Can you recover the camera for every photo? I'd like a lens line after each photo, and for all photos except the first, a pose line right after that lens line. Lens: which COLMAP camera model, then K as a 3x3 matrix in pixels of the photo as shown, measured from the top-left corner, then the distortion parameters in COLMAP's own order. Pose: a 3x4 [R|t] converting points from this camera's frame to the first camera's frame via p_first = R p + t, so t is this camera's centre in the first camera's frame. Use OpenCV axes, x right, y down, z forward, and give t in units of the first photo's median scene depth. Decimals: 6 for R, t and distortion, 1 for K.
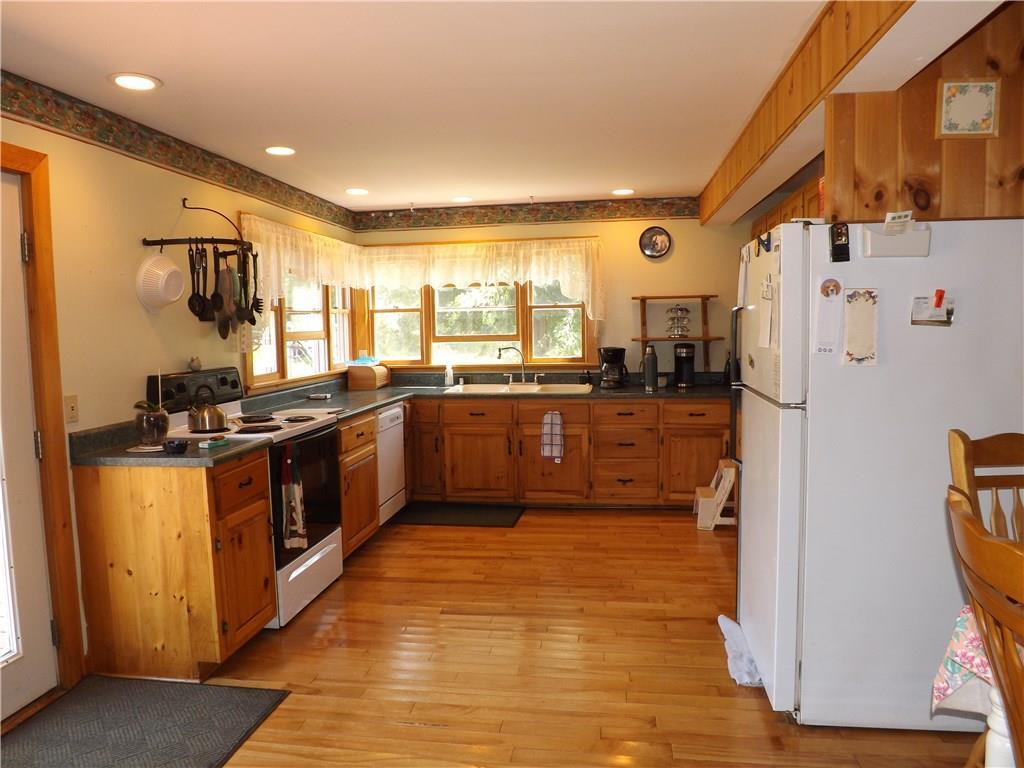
lens RADIAL K [[741.6, 0, 507.9], [0, 741.6, 380.4], [0, 0, 1]] dist [-0.060588, 0.010489]
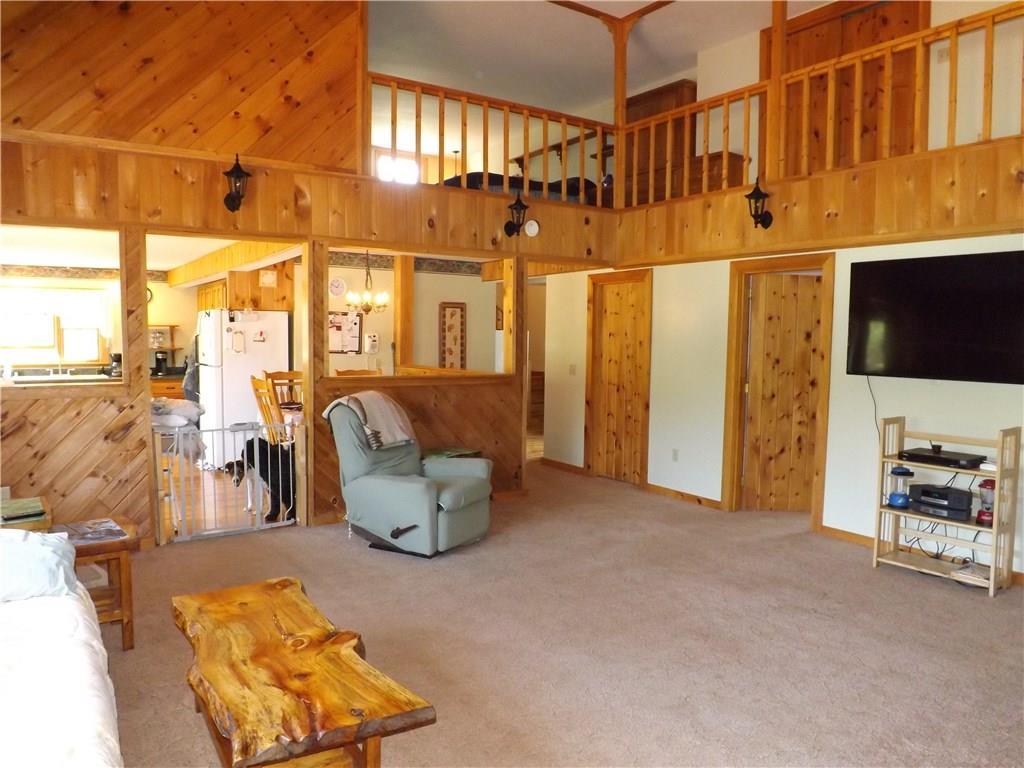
lens RADIAL K [[741.6, 0, 506.5], [0, 741.6, 388.8], [0, 0, 1]] dist [-0.060588, 0.010489]
pose [[0.743247, -0.022314, 0.668645, -0.331806], [0.031782, 0.999493, -0.001973, 0.071855], [-0.668262, 0.022717, 0.743579, -0.894270]]
